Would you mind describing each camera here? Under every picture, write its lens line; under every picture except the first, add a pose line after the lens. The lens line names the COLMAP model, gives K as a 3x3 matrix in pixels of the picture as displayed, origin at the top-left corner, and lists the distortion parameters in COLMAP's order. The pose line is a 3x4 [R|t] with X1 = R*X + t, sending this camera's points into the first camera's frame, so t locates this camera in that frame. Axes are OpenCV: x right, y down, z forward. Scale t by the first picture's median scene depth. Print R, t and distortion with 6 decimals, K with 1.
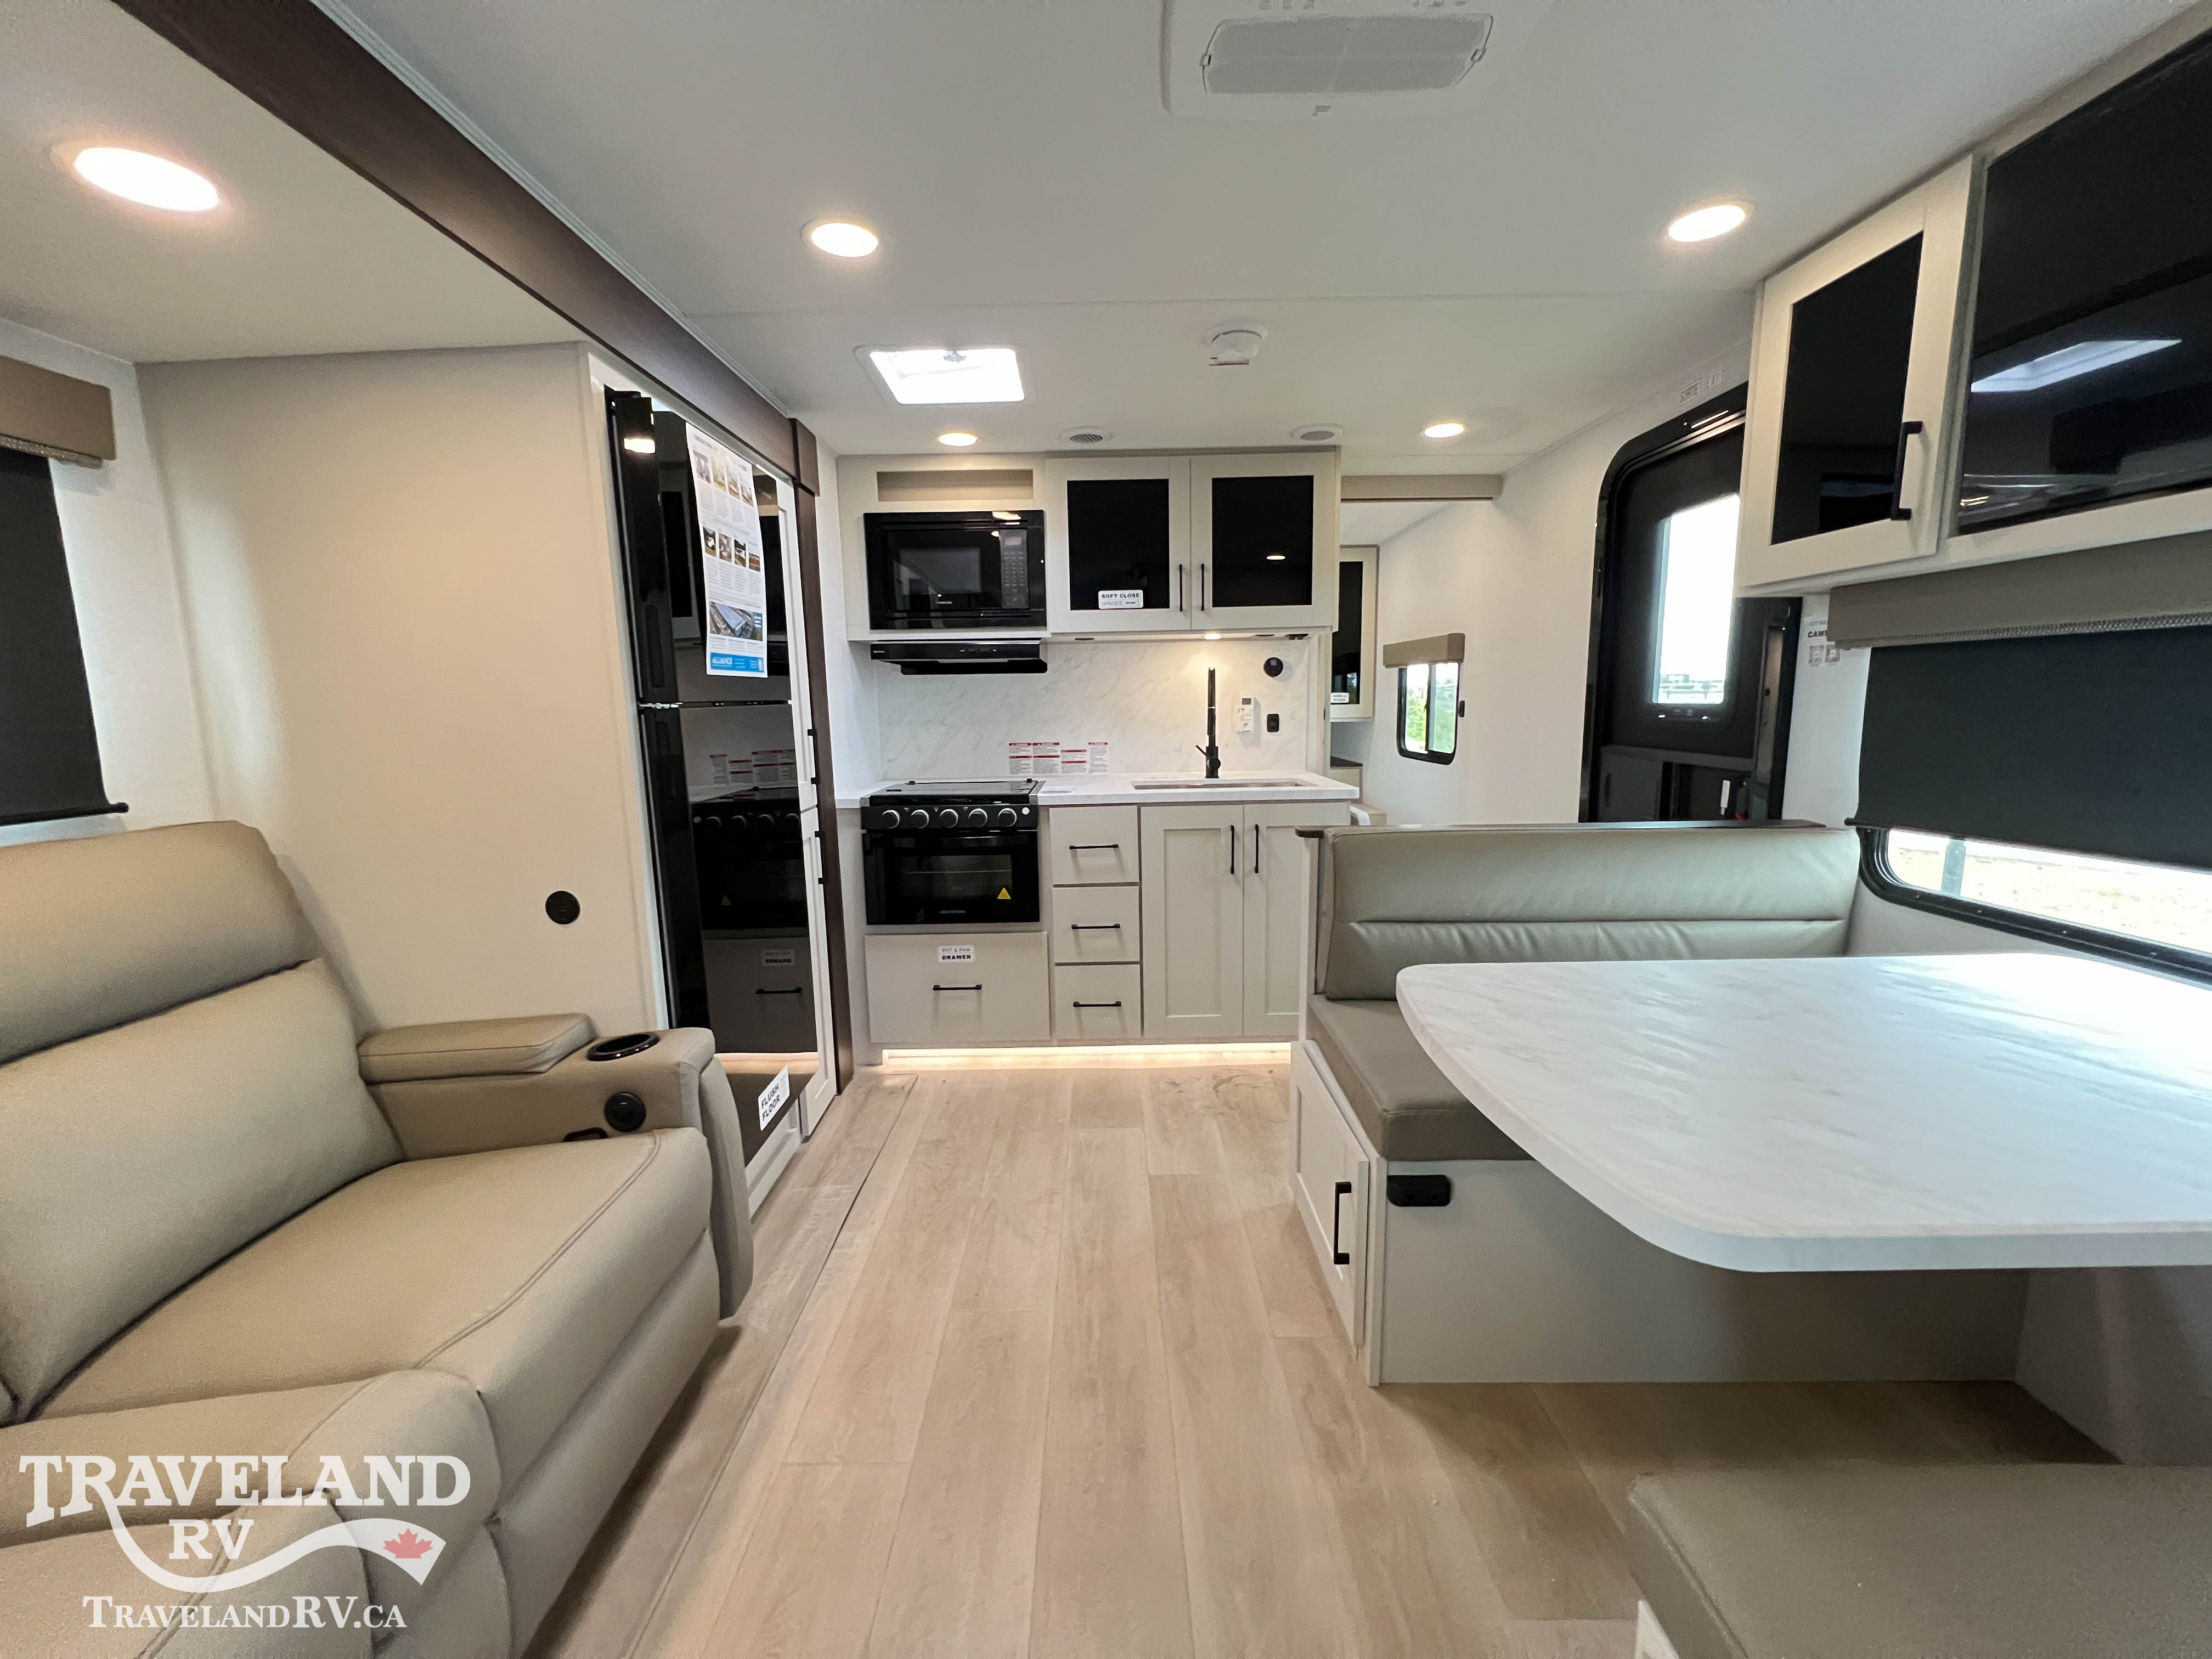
lens RADIAL K [[879.5, 0, 1103.4], [0, 879.5, 827.0], [0, 0, 1]] dist [-0.000598, 0.000271]
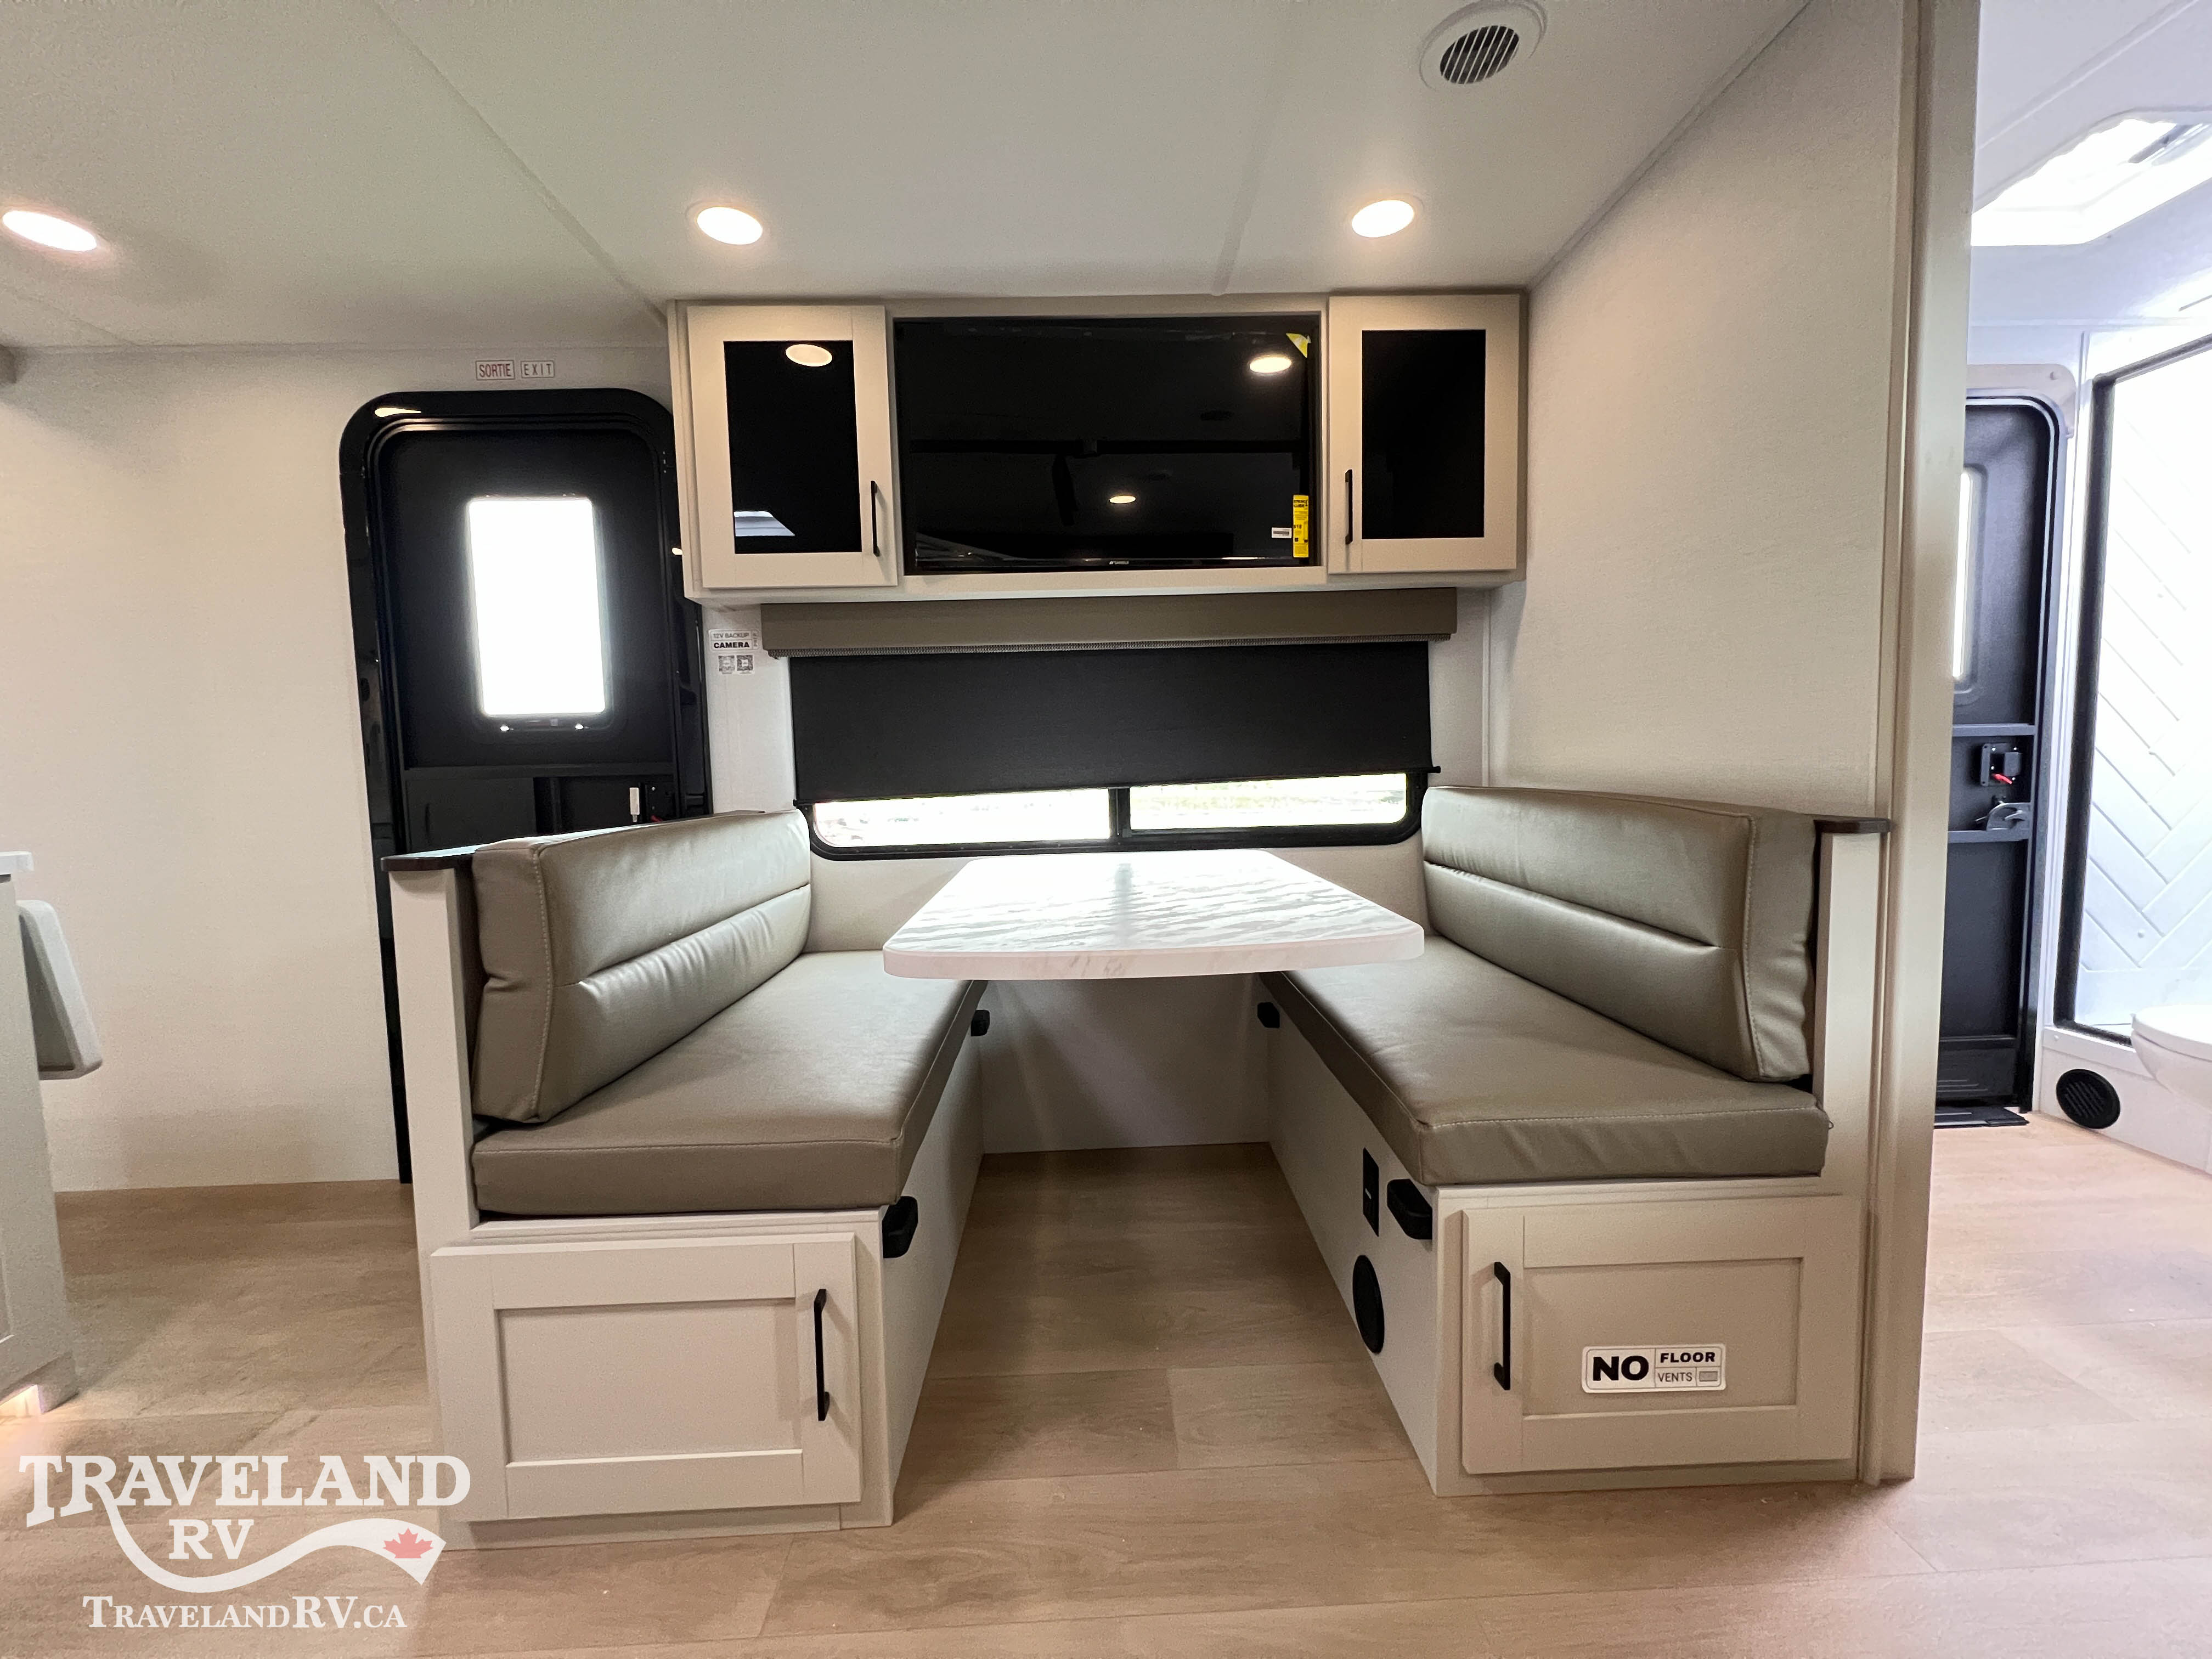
lens RADIAL K [[879.5, 0, 1103.4], [0, 879.5, 827.0], [0, 0, 1]] dist [-0.000598, 0.000271]
pose [[-0.031910, -0.055993, 0.997921, -0.220703], [0.171204, 0.983367, 0.060651, 0.015657], [-0.984719, 0.172784, -0.021793, 0.379796]]
